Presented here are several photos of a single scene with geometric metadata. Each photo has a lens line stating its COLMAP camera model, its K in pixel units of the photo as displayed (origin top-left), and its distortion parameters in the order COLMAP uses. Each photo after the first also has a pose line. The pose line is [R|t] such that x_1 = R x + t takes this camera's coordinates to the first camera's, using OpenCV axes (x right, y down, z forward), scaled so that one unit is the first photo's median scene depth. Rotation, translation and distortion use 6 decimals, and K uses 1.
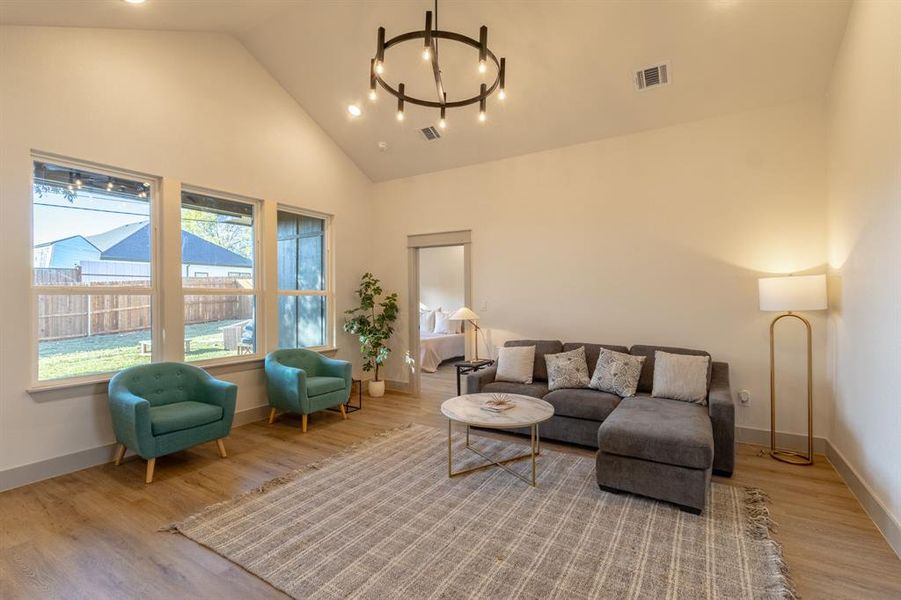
lens RADIAL K [[412.8, 0, 447.4], [0, 412.8, 296.3], [0, 0, 1]] dist [0.001204, 0.000204]
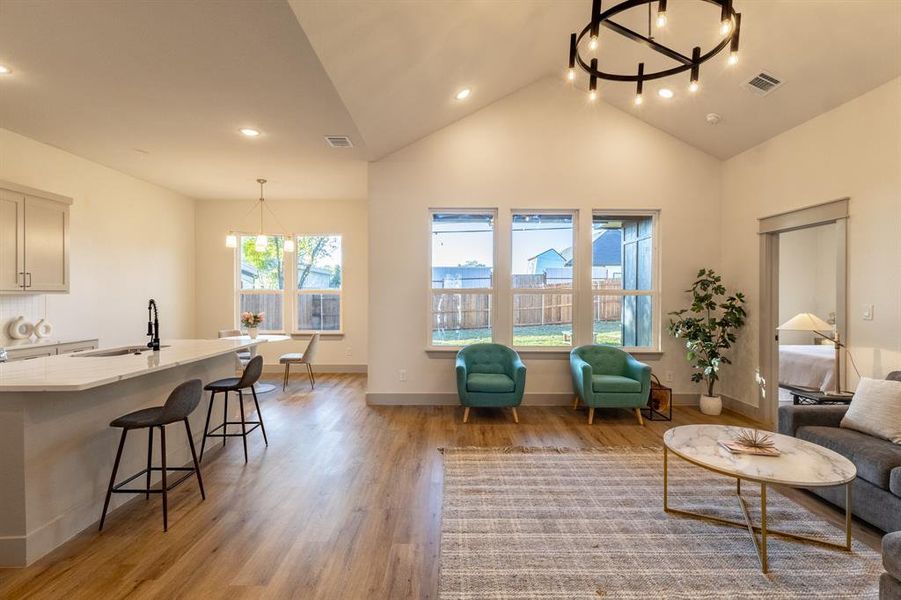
lens RADIAL K [[412.8, 0, 453.3], [0, 412.8, 299.6], [0, 0, 1]] dist [0.001204, 0.000204]
pose [[0.535280, 0.013392, -0.844569, 0.408746], [-0.005083, 0.999907, 0.012634, -0.003368], [0.844660, -0.002470, 0.535298, 0.150687]]
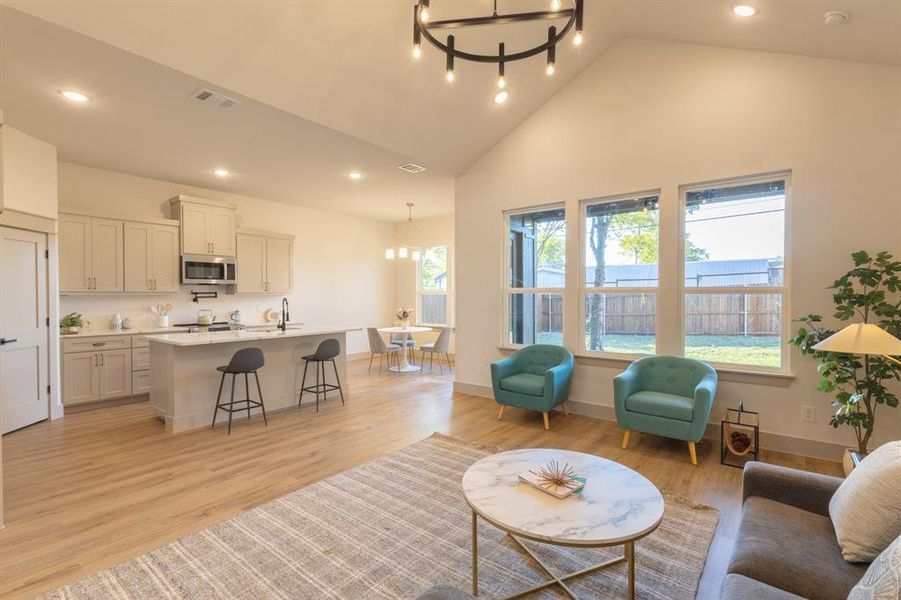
lens RADIAL K [[412.8, 0, 456.4], [0, 412.8, 298.4], [0, 0, 1]] dist [0.001204, 0.000204]
pose [[-0.104101, 0.011603, -0.994499, 0.646469], [0.000006, 0.999932, 0.011665, -0.003899], [0.994567, 0.001208, -0.104094, 0.831462]]
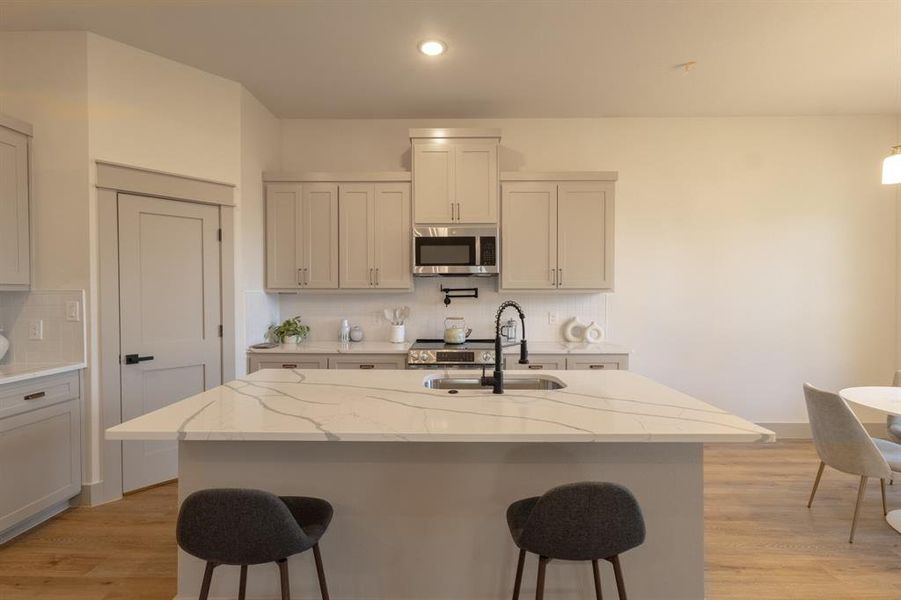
lens RADIAL K [[412.8, 0, 448.3], [0, 412.8, 295.2], [0, 0, 1]] dist [0.001204, 0.000204]
pose [[-0.859919, 0.005519, -0.510400, -0.406208], [0.001595, 0.999966, 0.008125, -0.000626], [0.510427, 0.006173, -0.859899, 0.491223]]
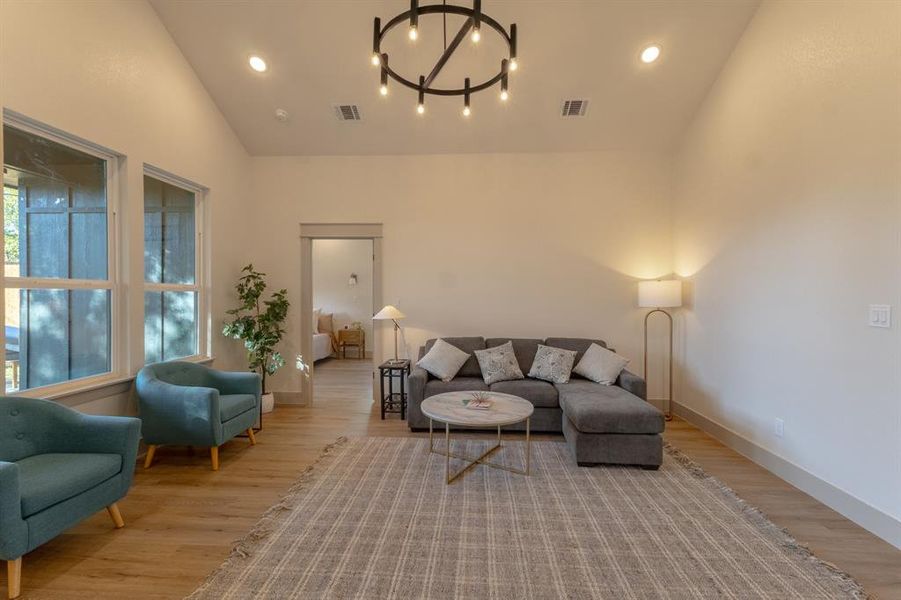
lens RADIAL K [[412.8, 0, 448.1], [0, 412.8, 295.4], [0, 0, 1]] dist [0.001204, 0.000204]
pose [[0.879037, 0.007519, 0.476694, -0.379715], [-0.008819, 0.999961, 0.000489, 0.002683], [-0.476671, -0.004634, 0.879069, 0.140292]]
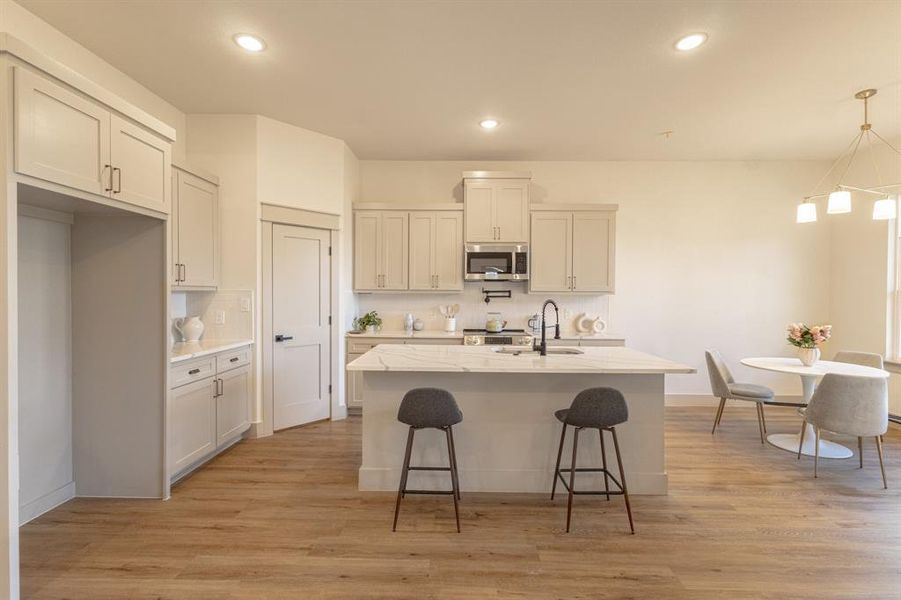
lens RADIAL K [[412.8, 0, 449.7], [0, 412.8, 297.7], [0, 0, 1]] dist [0.001204, 0.000204]
pose [[-0.859992, 0.001675, -0.510304, -0.124977], [-0.005839, 0.999897, 0.013121, -0.002887], [0.510274, 0.014264, -0.859894, 0.710198]]
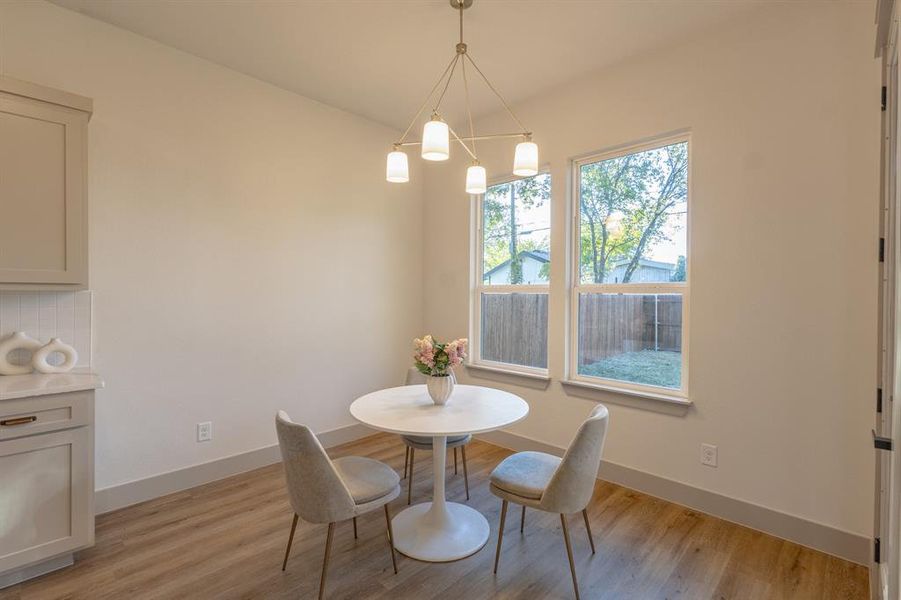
lens RADIAL K [[412.8, 0, 456.2], [0, 412.8, 301.3], [0, 0, 1]] dist [0.001204, 0.000204]
pose [[-0.208140, 0.016101, -0.977966, -0.759827], [-0.008795, 0.999793, 0.018333, 0.001930], [0.978059, 0.012417, -0.207956, 0.516168]]
